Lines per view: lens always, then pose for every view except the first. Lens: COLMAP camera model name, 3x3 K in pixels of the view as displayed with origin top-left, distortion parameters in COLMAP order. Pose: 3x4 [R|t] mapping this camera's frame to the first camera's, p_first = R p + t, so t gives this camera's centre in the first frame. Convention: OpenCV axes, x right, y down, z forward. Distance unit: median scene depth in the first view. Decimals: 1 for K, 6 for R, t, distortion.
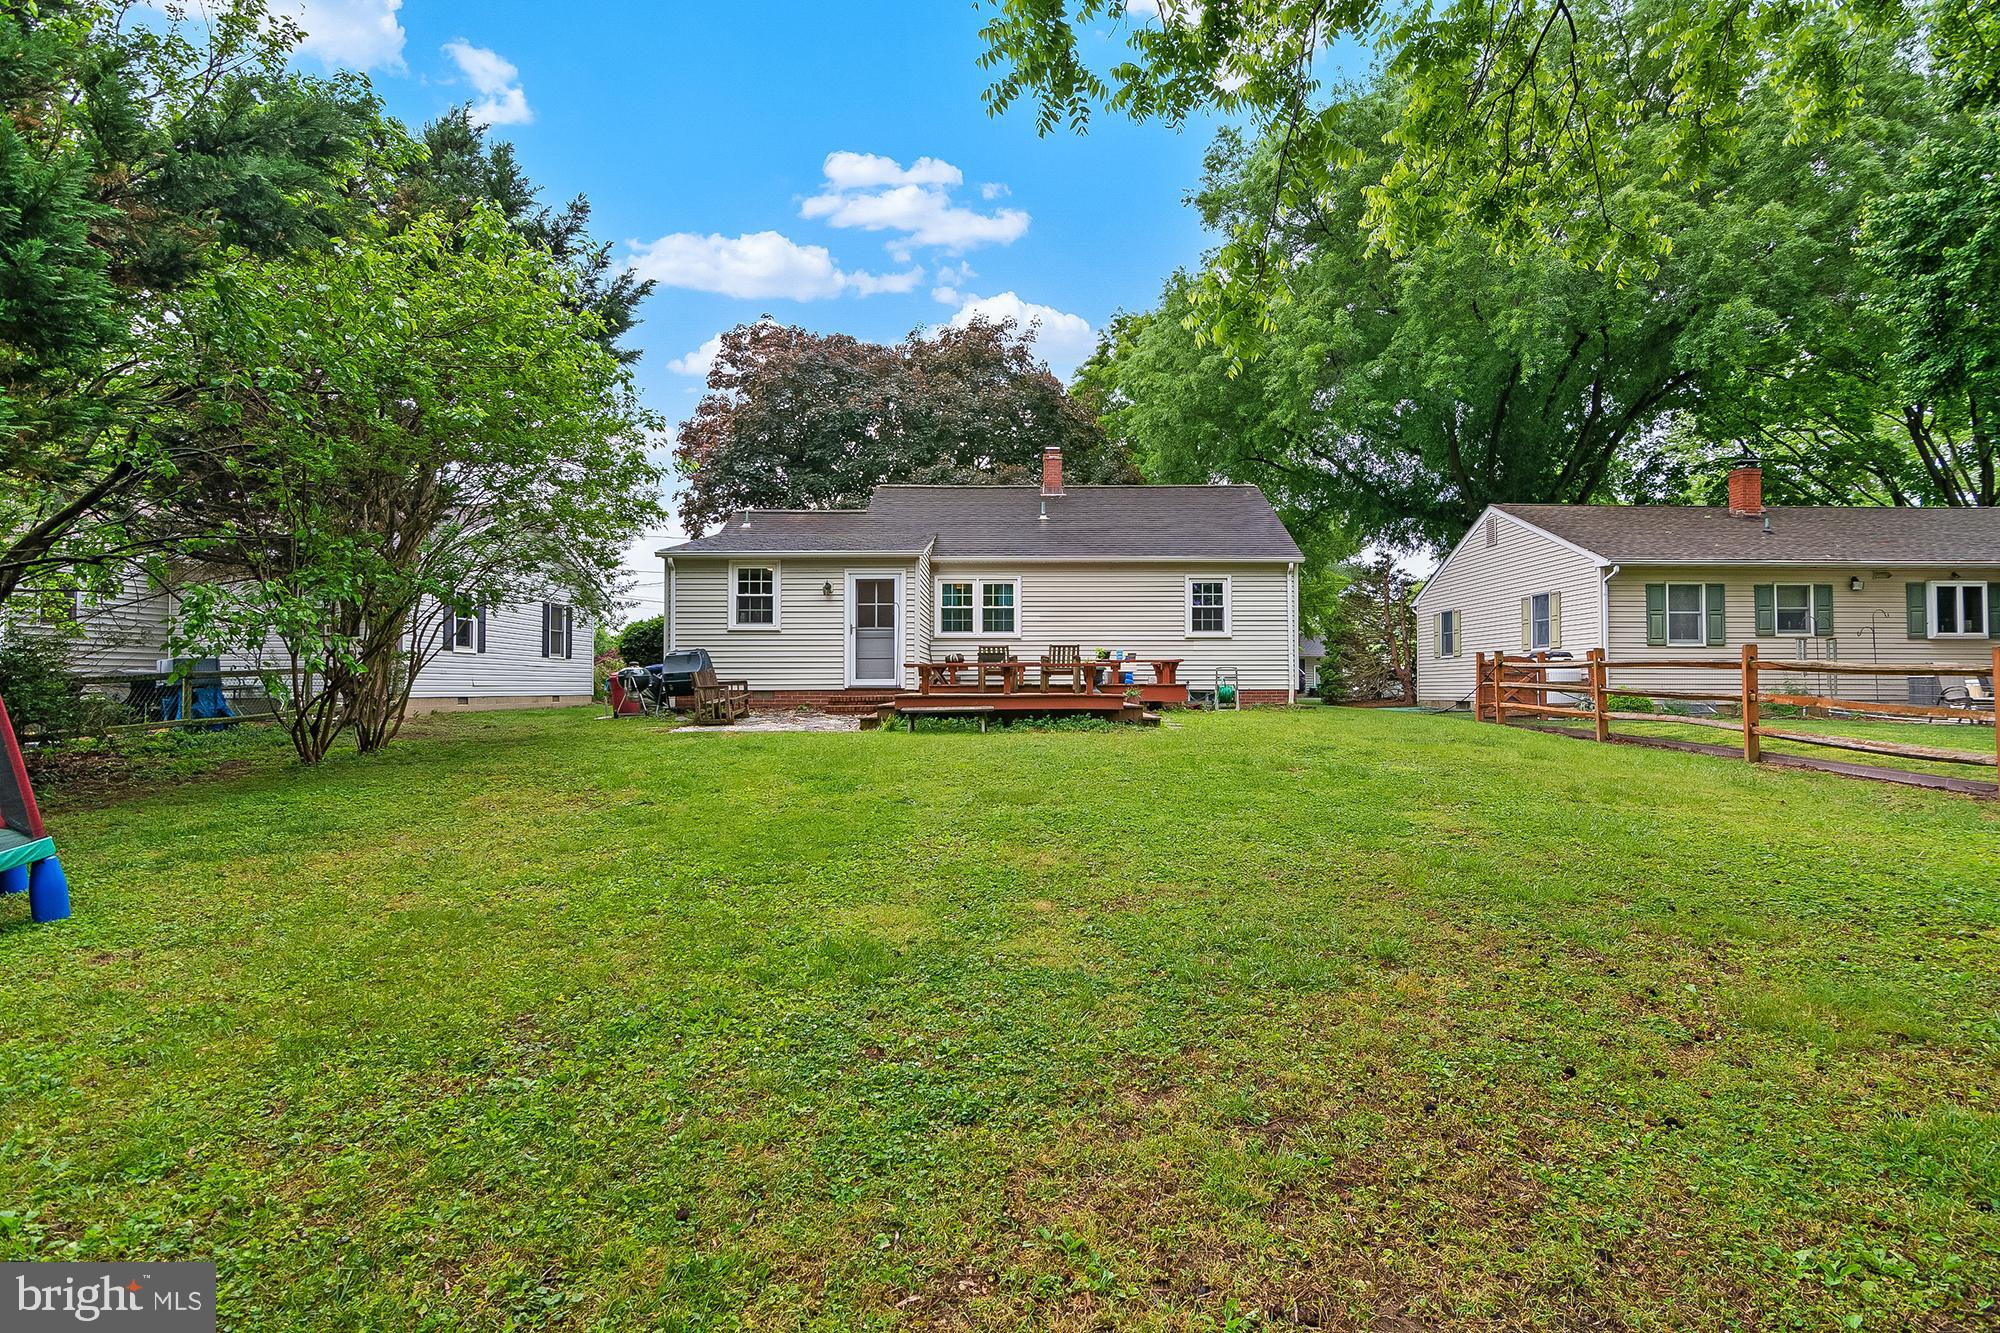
lens RADIAL K [[960.2, 0, 1003.4], [0, 960.2, 642.1], [0, 0, 1]] dist [-0.002526, -0.006881]
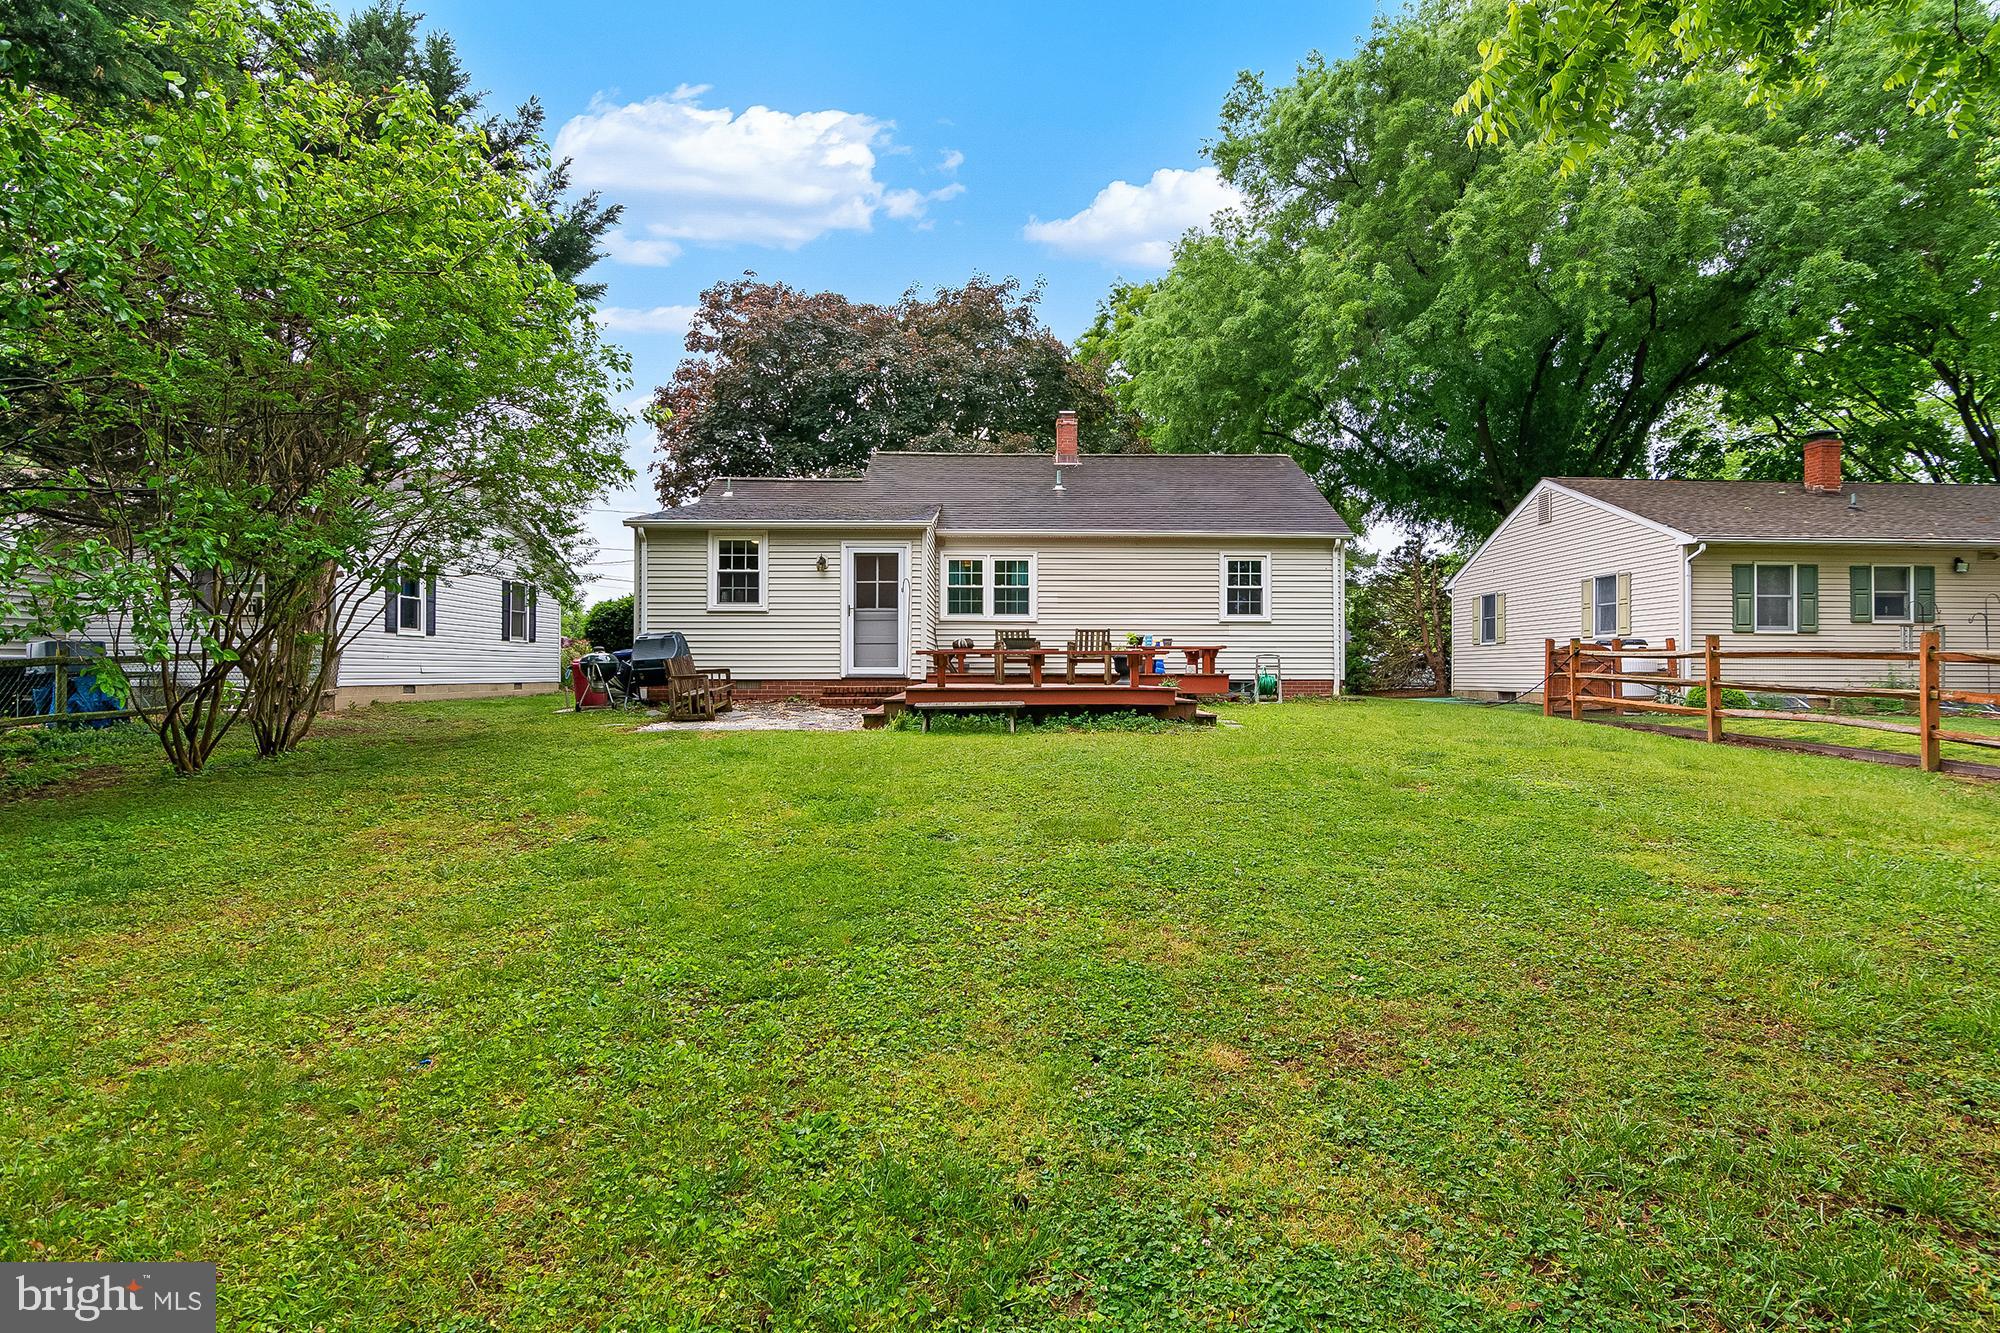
lens RADIAL K [[960.2, 0, 1003.4], [0, 960.2, 642.1], [0, 0, 1]] dist [-0.002526, -0.006881]
pose [[0.999817, 0.003618, 0.018775, -0.029534], [-0.003927, 0.999857, 0.016421, 0.000602], [-0.018713, -0.016492, 0.999689, 0.105301]]
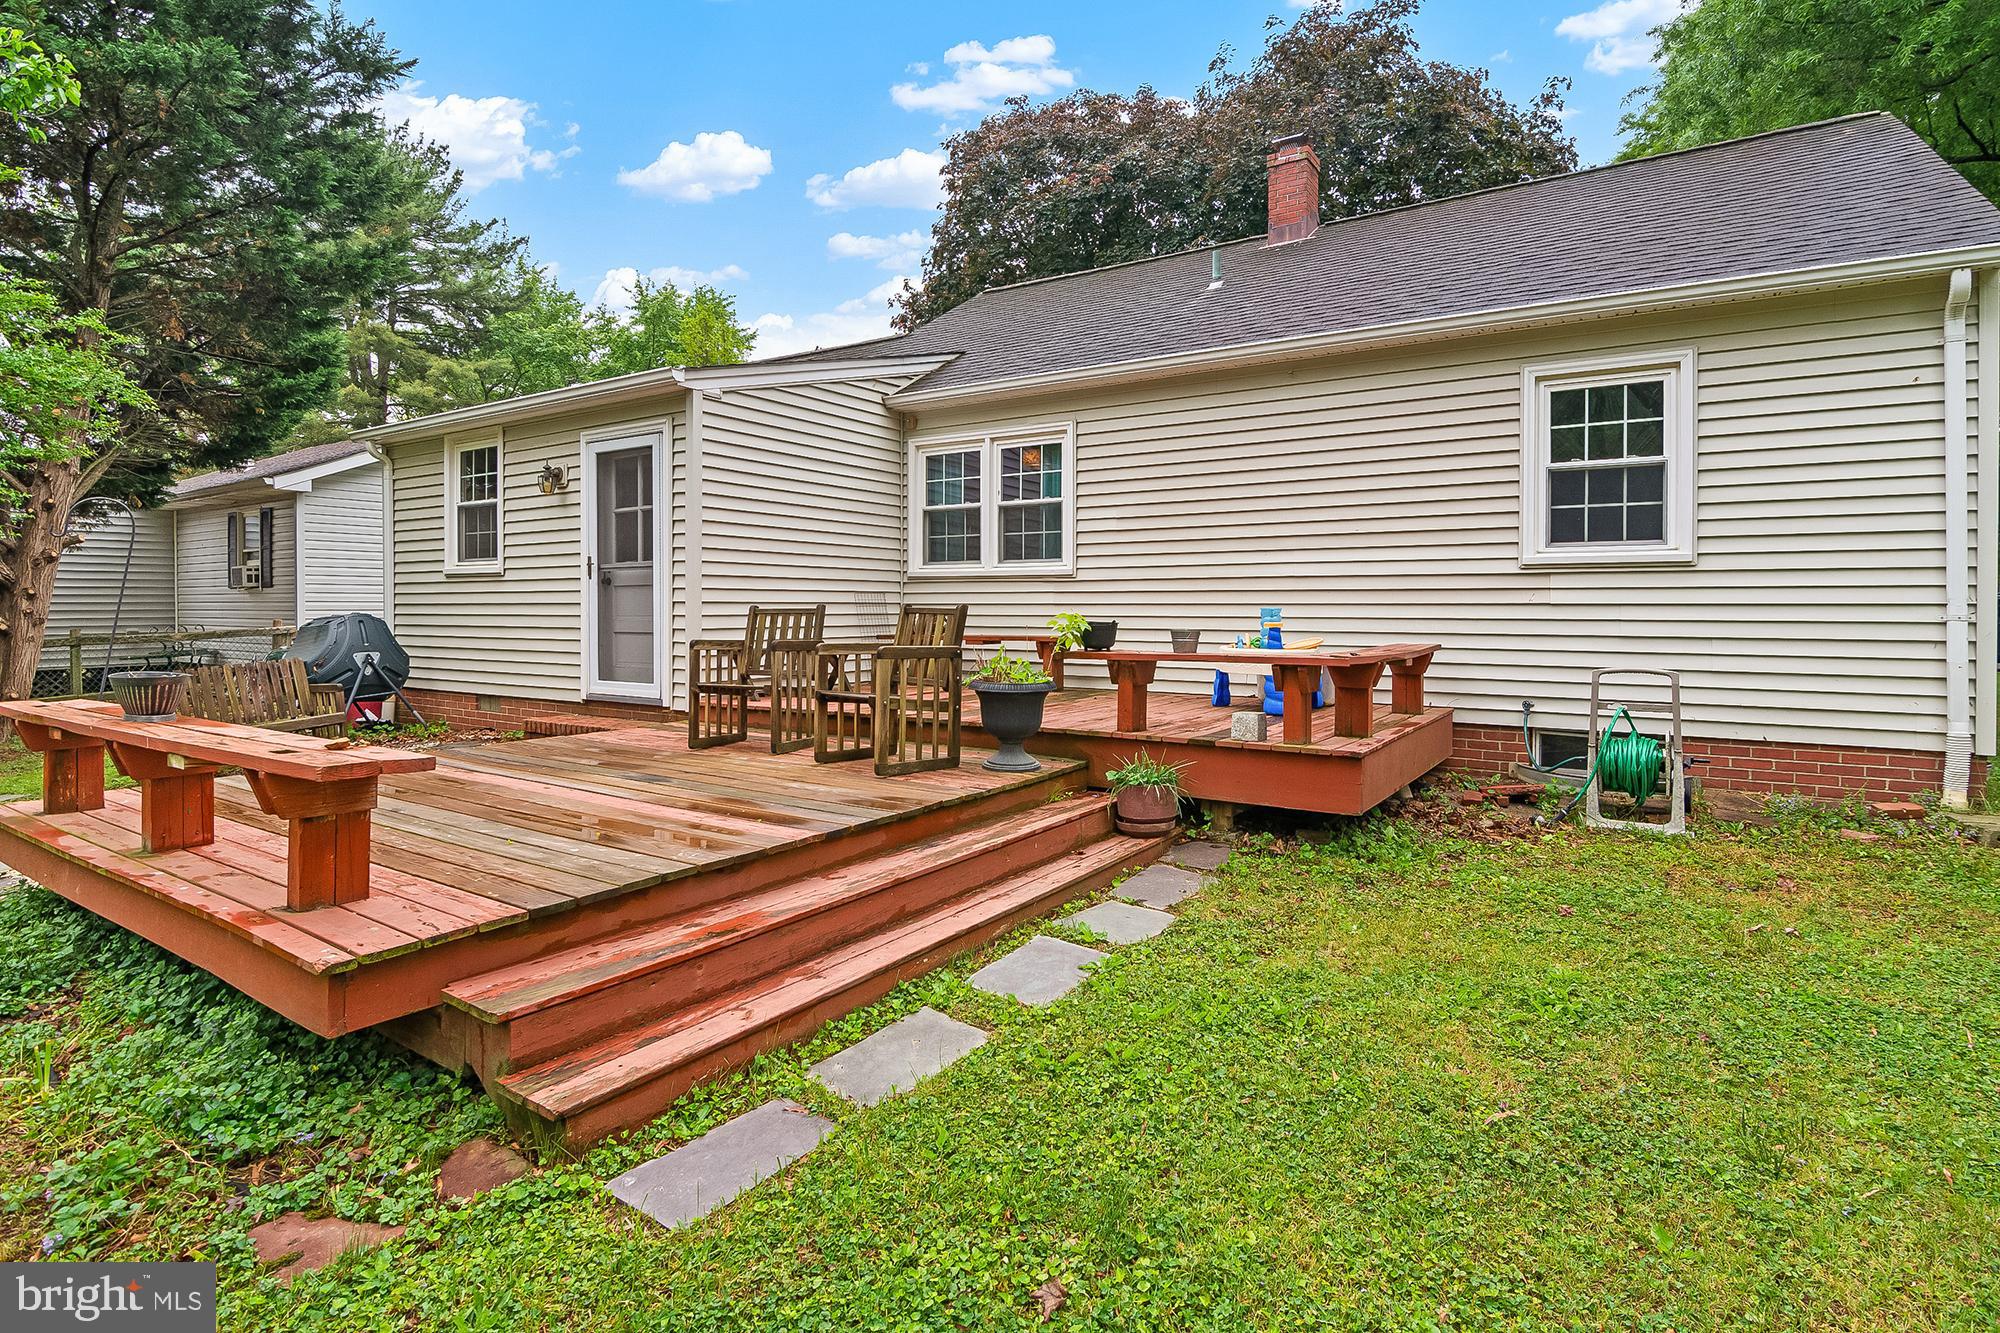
lens RADIAL K [[990.8, 0, 1030.3], [0, 990.8, 604.4], [0, 0, 1]] dist [-0.004882, -0.001090]
pose [[0.851478, 0.000552, -0.524390, 0.222446], [0.024518, 0.998864, 0.040863, -0.009029], [0.523817, -0.047651, 0.850497, 0.630127]]
